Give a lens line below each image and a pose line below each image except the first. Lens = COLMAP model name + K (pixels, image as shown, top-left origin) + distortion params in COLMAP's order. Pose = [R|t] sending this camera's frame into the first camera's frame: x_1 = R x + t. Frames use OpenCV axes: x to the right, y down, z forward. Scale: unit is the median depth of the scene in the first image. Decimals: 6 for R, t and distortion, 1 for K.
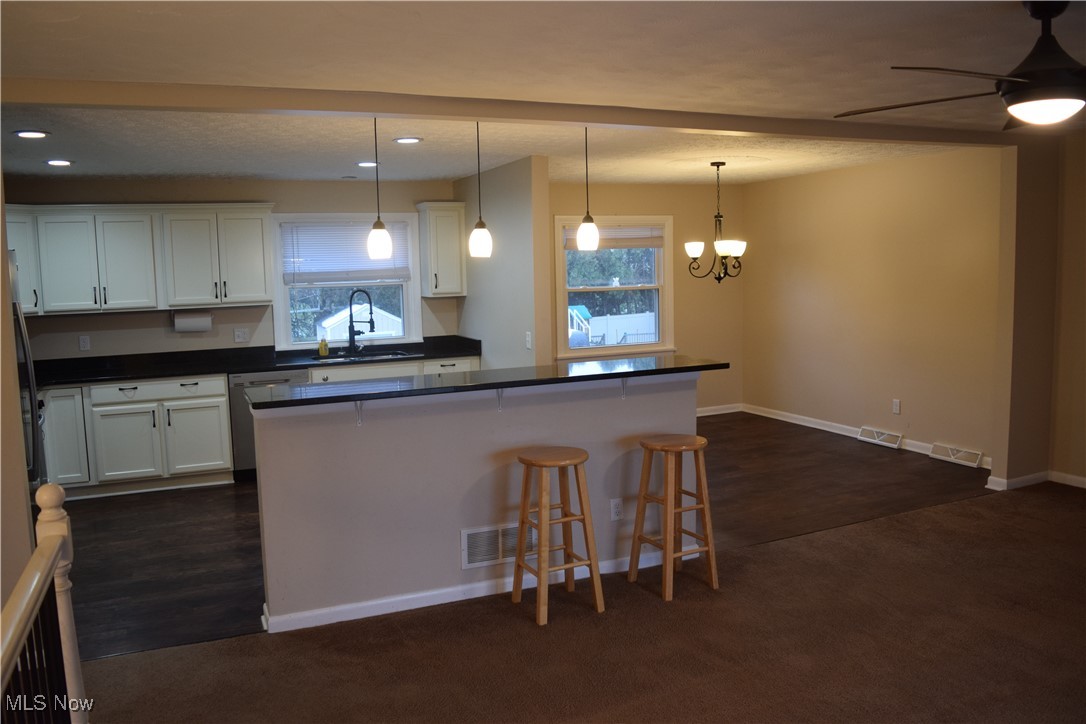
lens RADIAL K [[853.9, 0, 538.1], [0, 853.9, 362.7], [0, 0, 1]] dist [-0.090448, 0.015197]
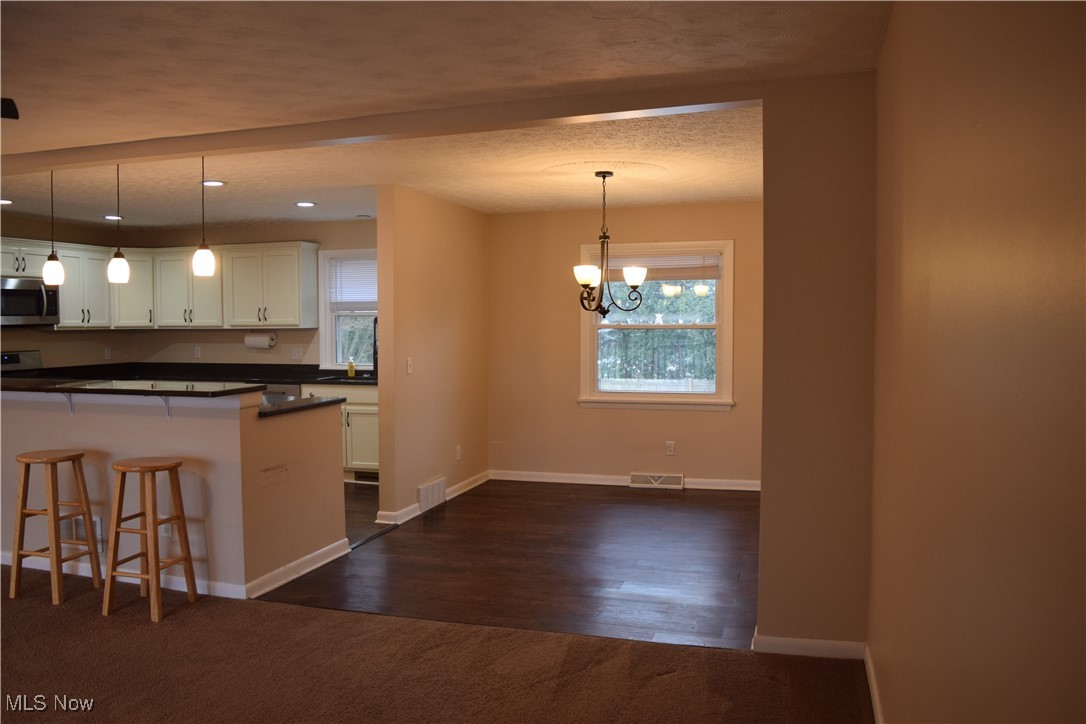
lens RADIAL K [[853.9, 0, 536.6], [0, 853.9, 362.6], [0, 0, 1]] dist [-0.090448, 0.015197]
pose [[0.754705, 0.055098, -0.653747, 0.718806], [-0.088394, 0.995921, -0.018108, -0.030202], [0.650083, 0.071453, 0.756497, 0.342500]]
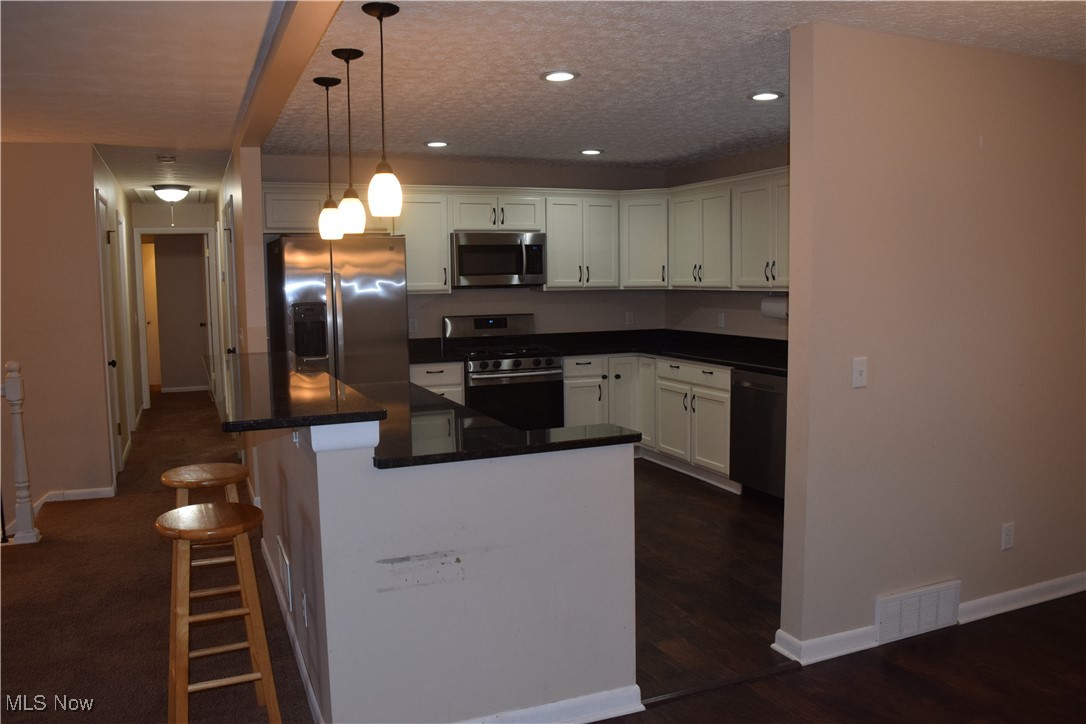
lens RADIAL K [[853.9, 0, 538.6], [0, 853.9, 351.6], [0, 0, 1]] dist [-0.090448, 0.015197]
pose [[-0.008155, 0.112031, -0.993671, 0.484329], [-0.098479, 0.988784, 0.112288, -0.079158], [0.995106, 0.098771, 0.002969, 0.773521]]
